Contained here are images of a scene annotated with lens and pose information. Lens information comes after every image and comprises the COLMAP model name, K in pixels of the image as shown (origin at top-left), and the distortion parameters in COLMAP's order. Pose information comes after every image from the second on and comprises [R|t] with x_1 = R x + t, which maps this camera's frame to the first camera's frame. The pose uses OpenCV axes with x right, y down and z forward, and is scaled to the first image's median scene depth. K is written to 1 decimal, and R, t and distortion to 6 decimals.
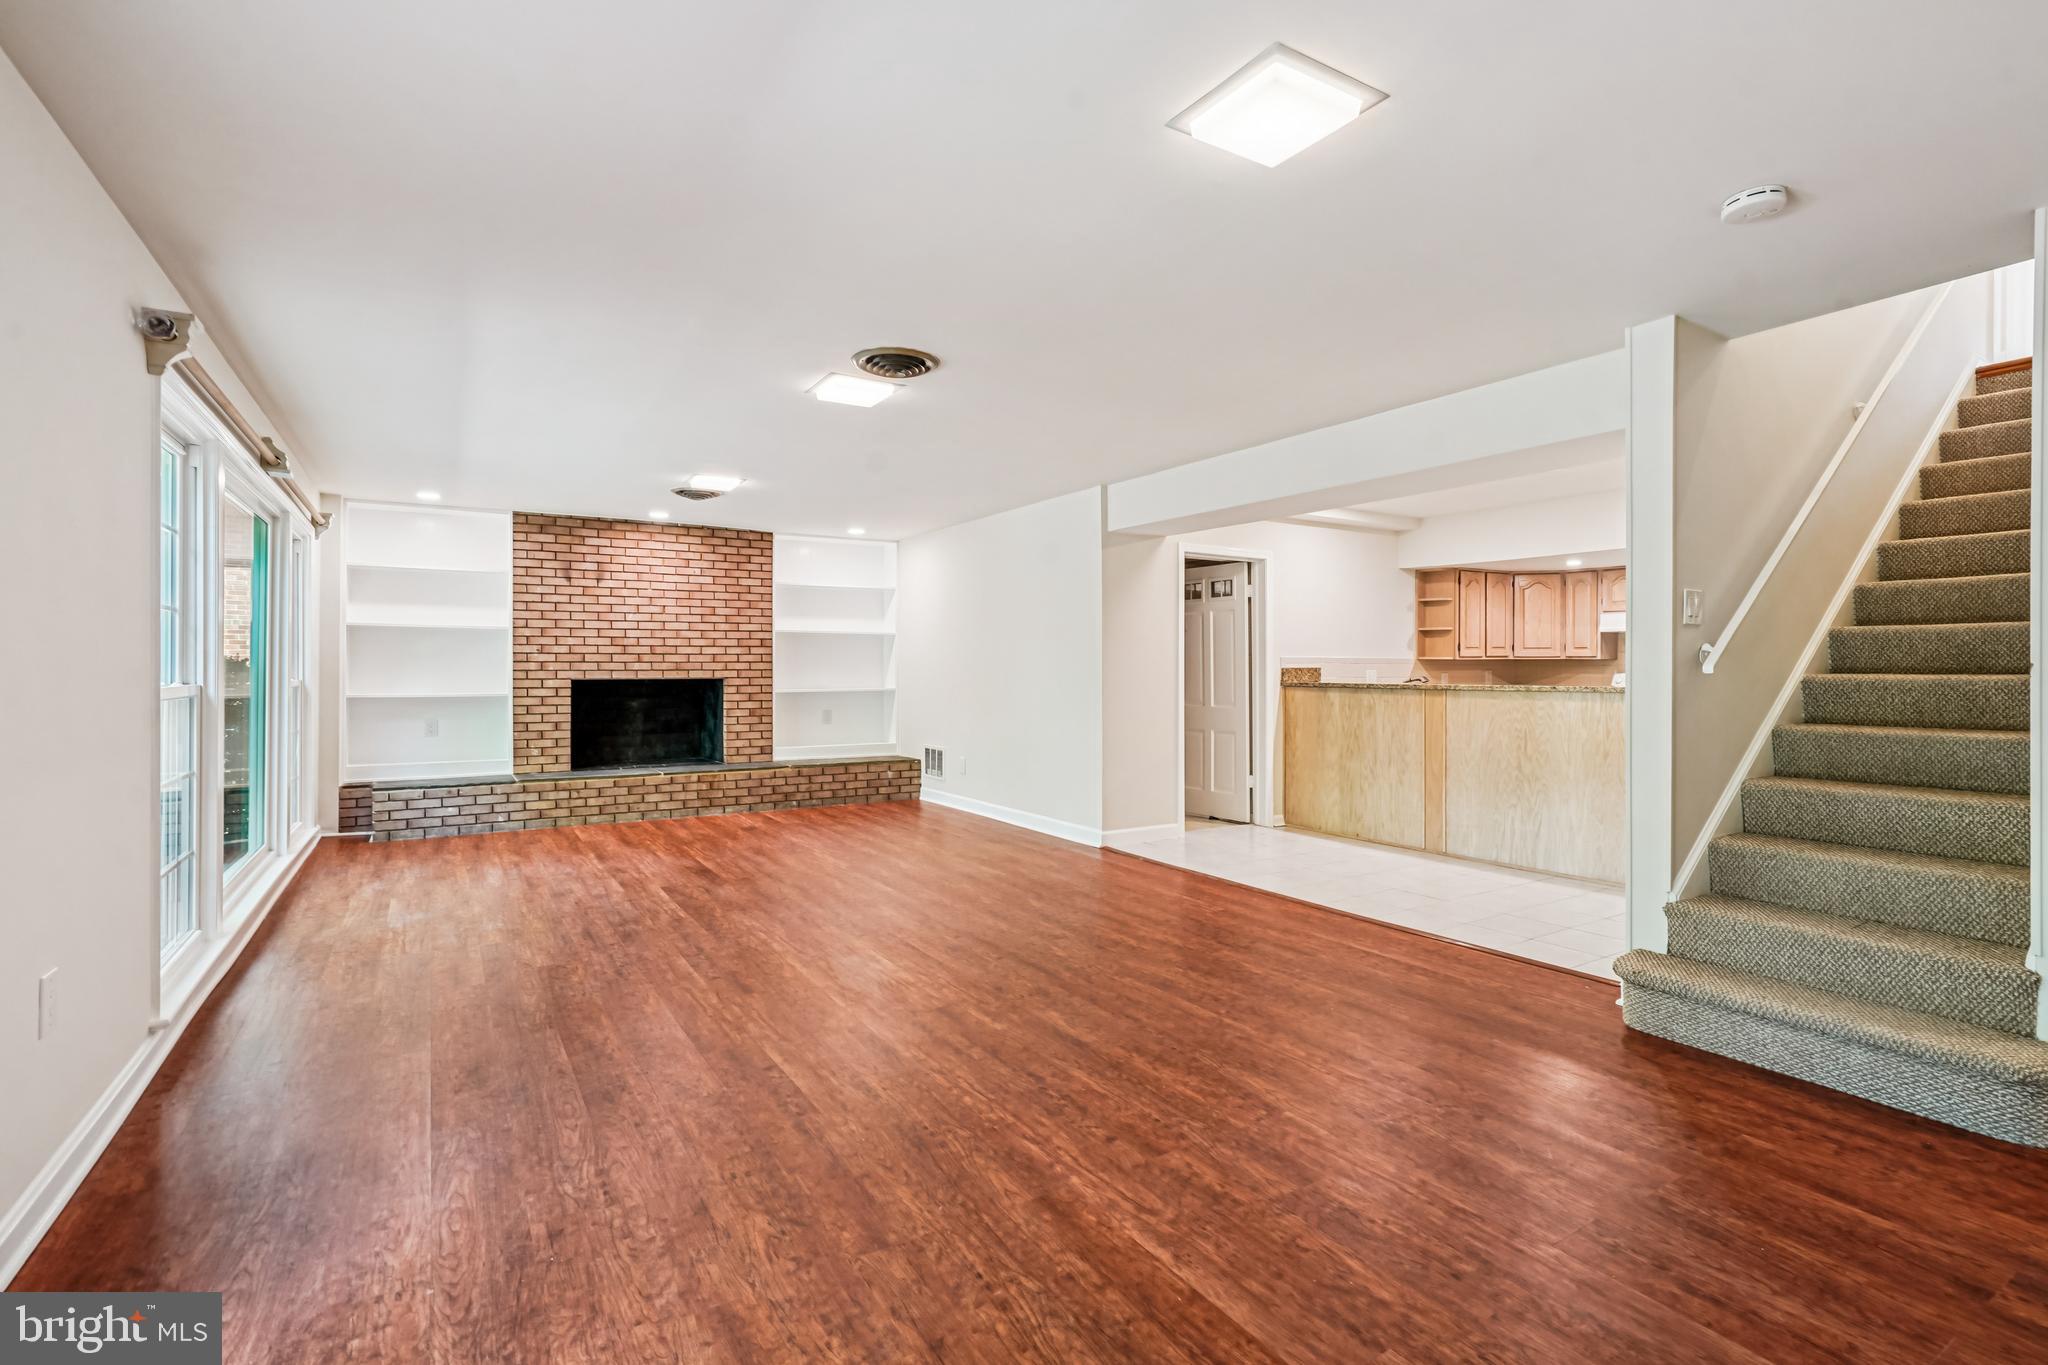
lens RADIAL K [[946.4, 0, 1020.5], [0, 946.4, 670.8], [0, 0, 1]] dist [-0.039850, 0.028418]
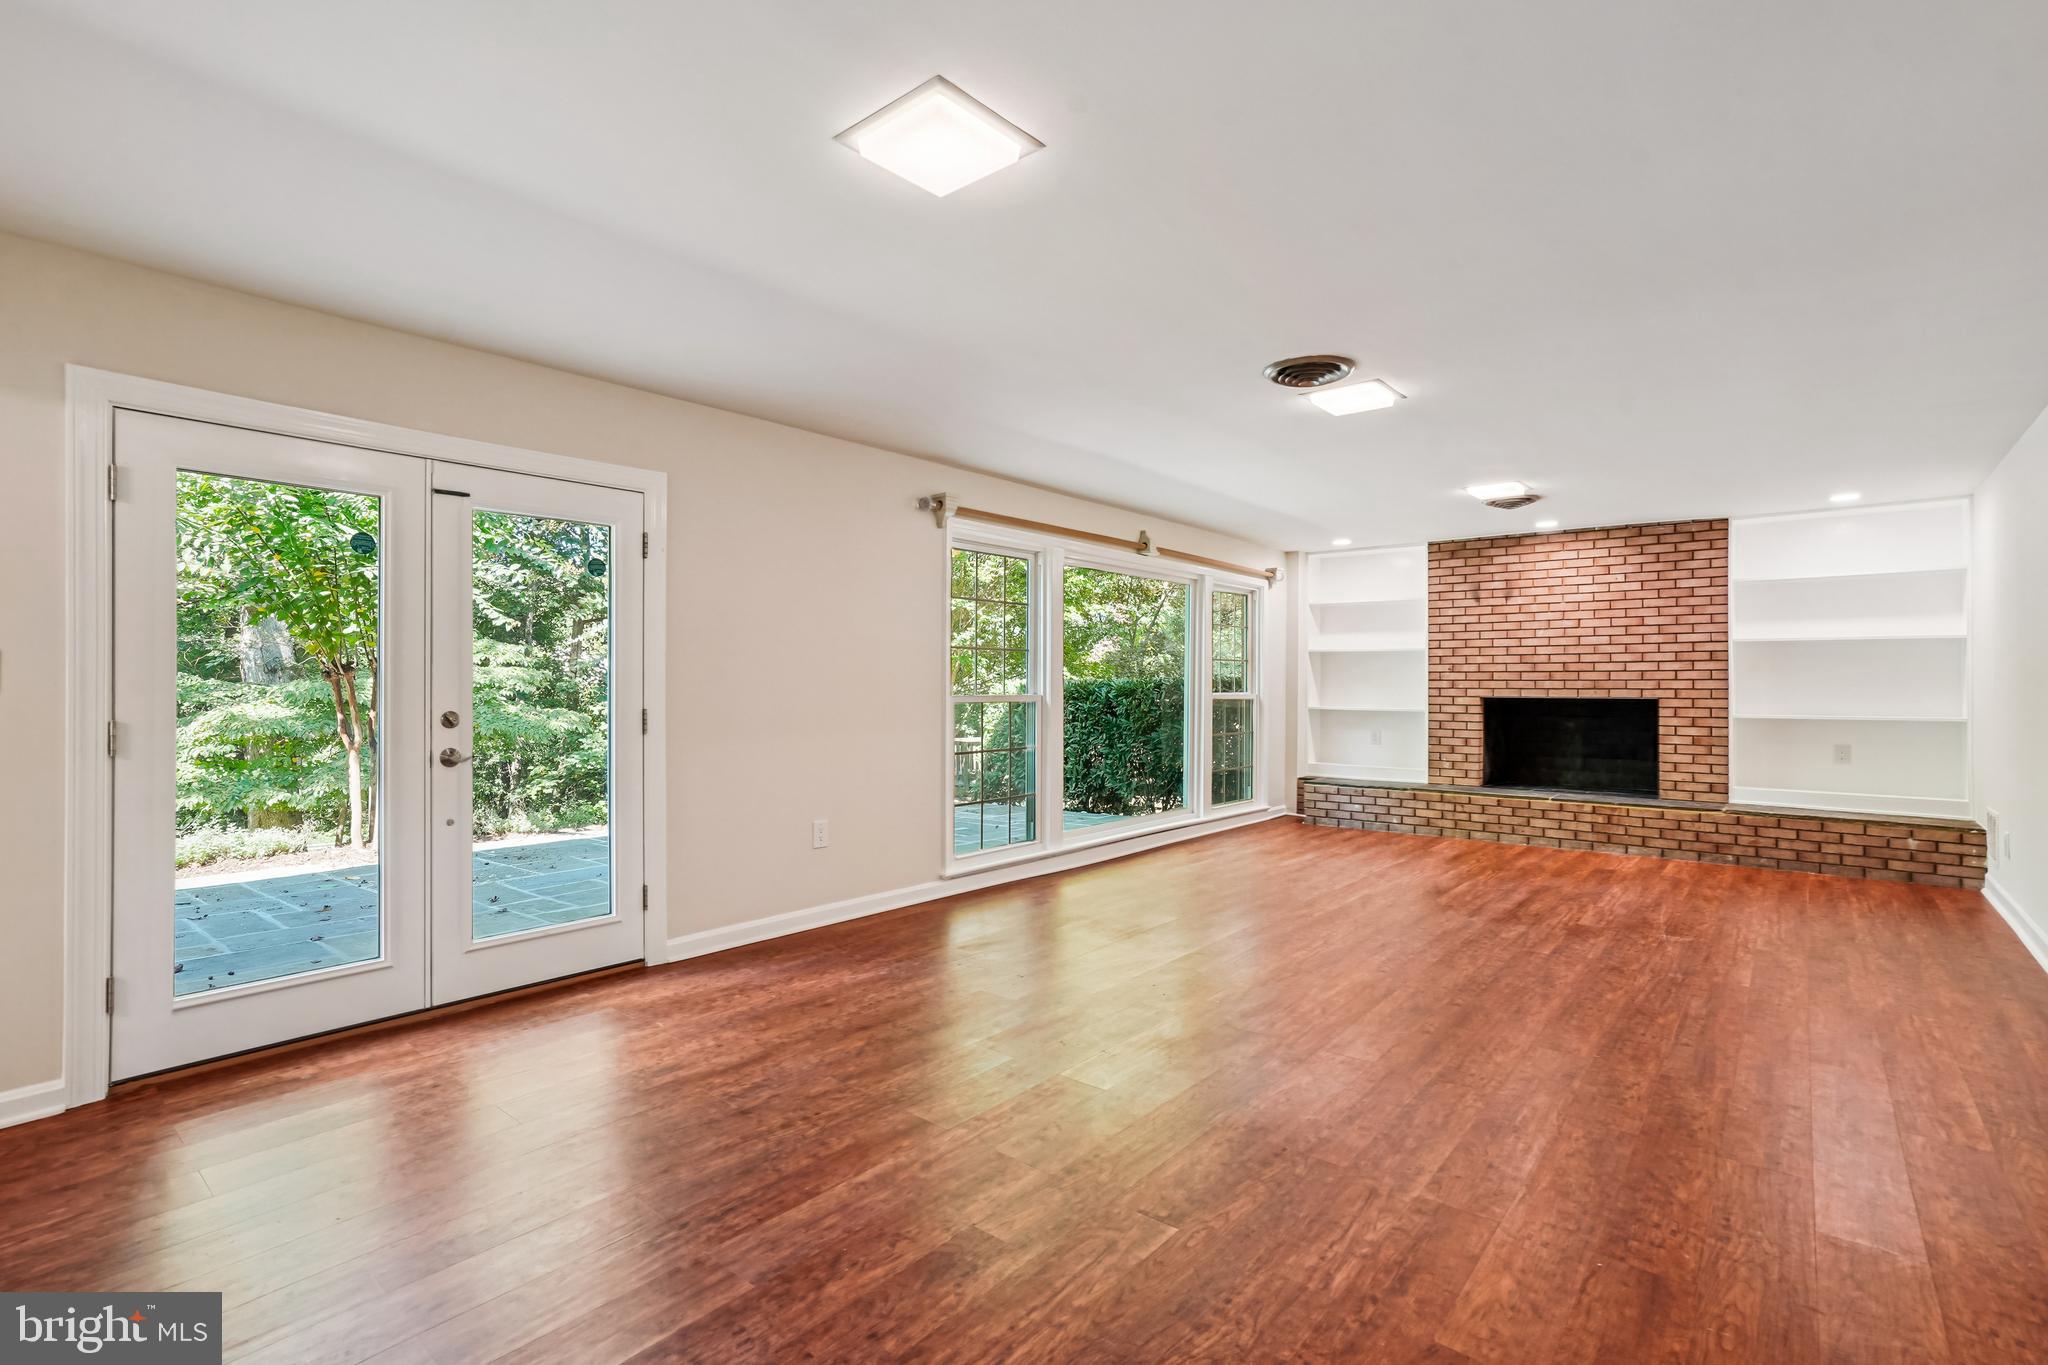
lens RADIAL K [[946.4, 0, 1020.5], [0, 946.4, 670.8], [0, 0, 1]] dist [-0.039850, 0.028418]
pose [[0.315240, -0.012511, -0.948929, 0.338245], [-0.006420, 0.999862, -0.015315, -0.000675], [0.948990, 0.010920, 0.315117, 0.201439]]
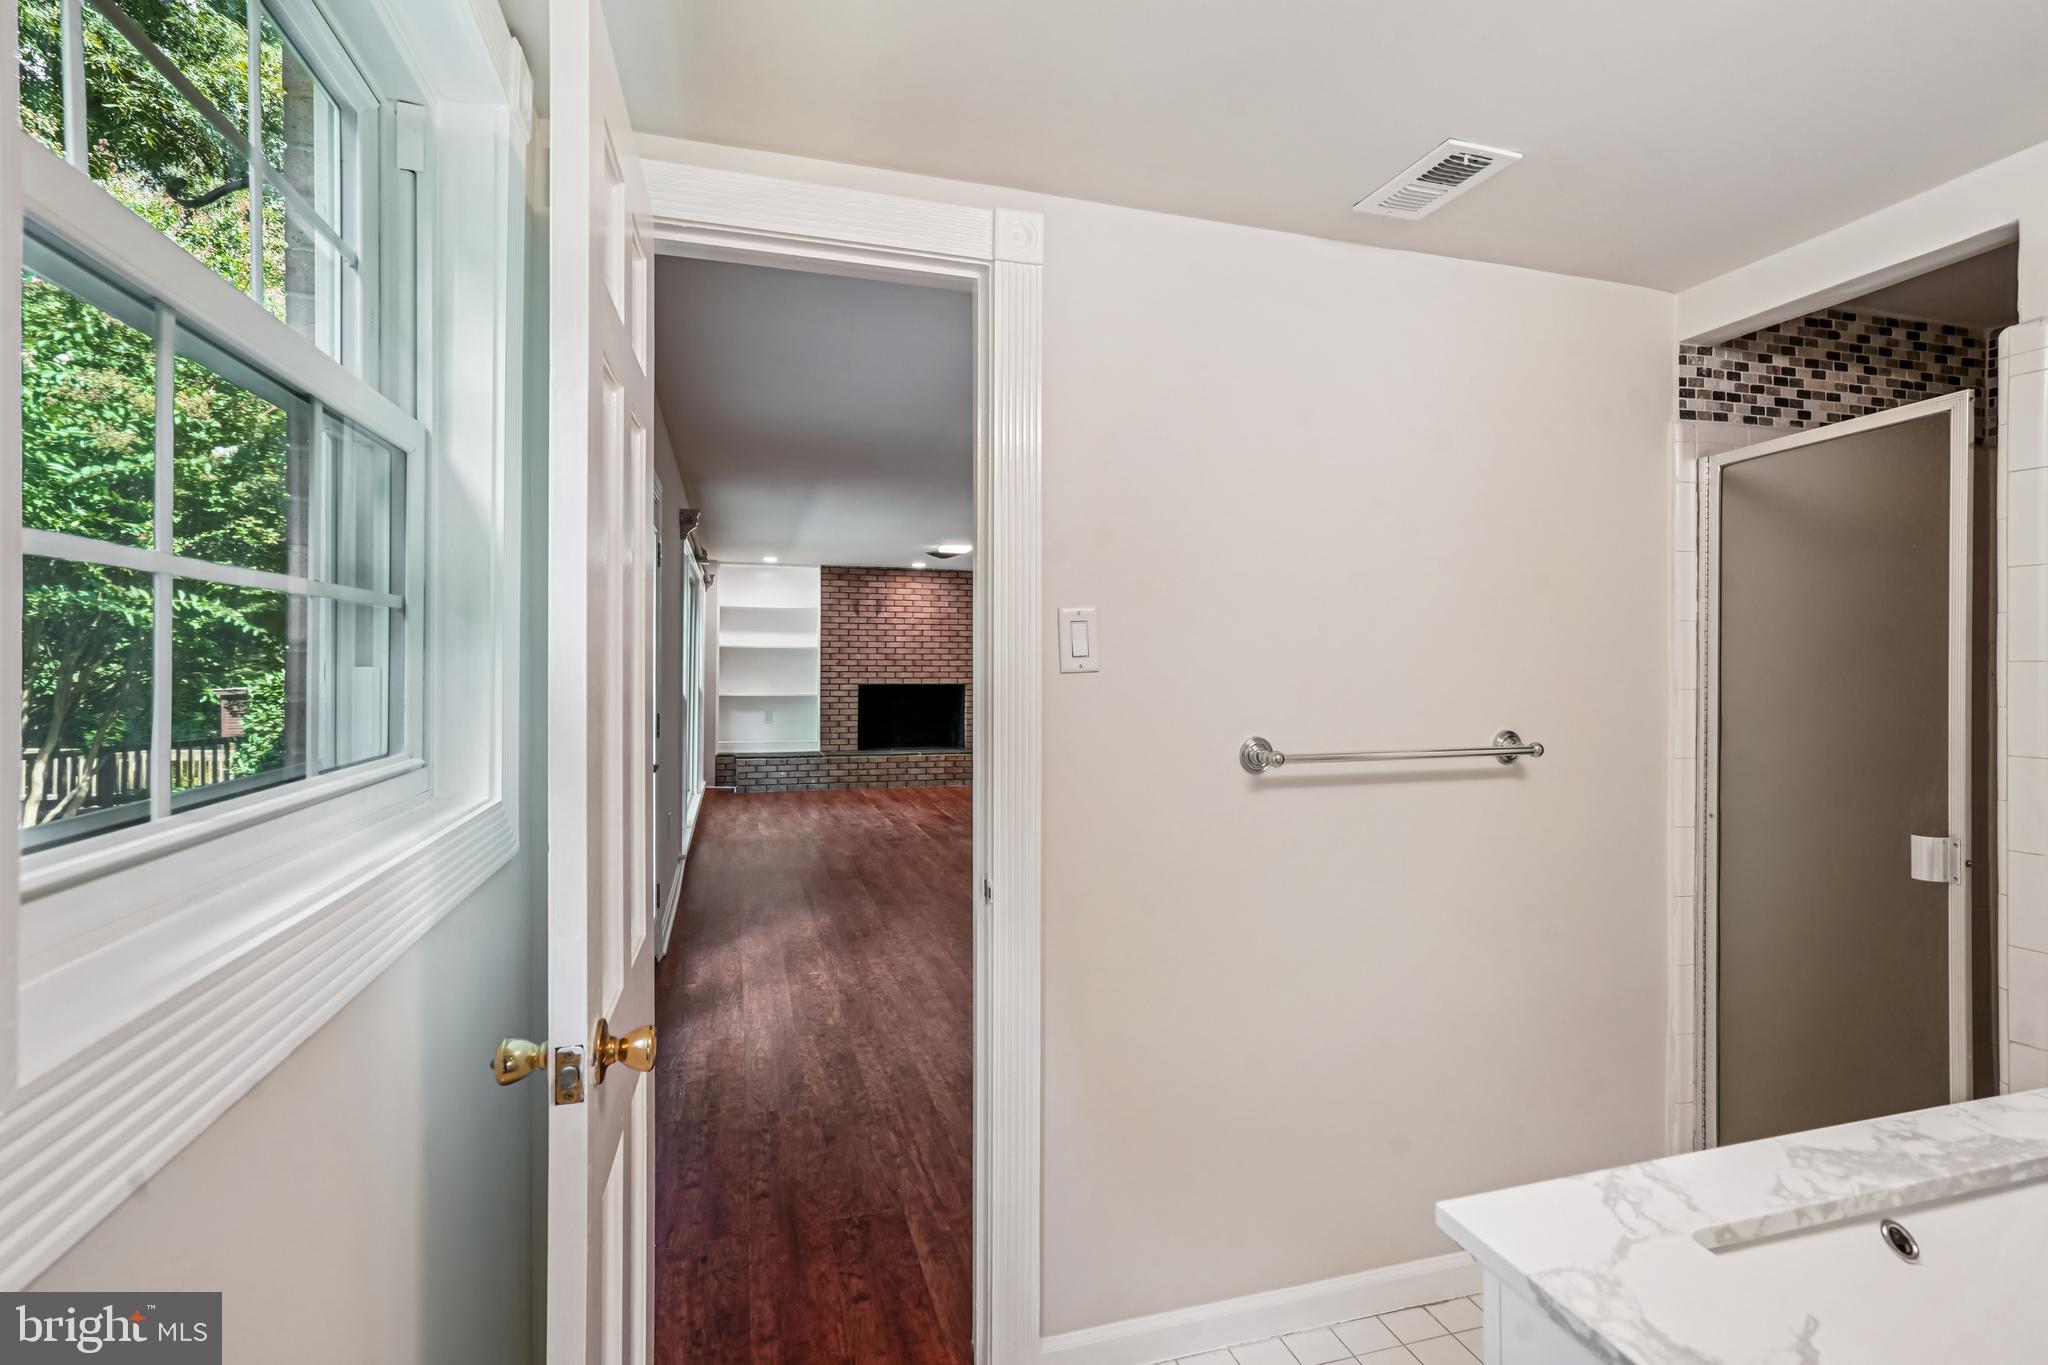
lens RADIAL K [[946.4, 0, 1020.5], [0, 946.4, 670.8], [0, 0, 1]] dist [-0.039850, 0.028418]
pose [[0.964994, 0.003760, -0.262245, 0.119976], [-0.004350, 0.999989, -0.001670, -0.009679], [0.262235, 0.002752, 0.965000, -0.288285]]
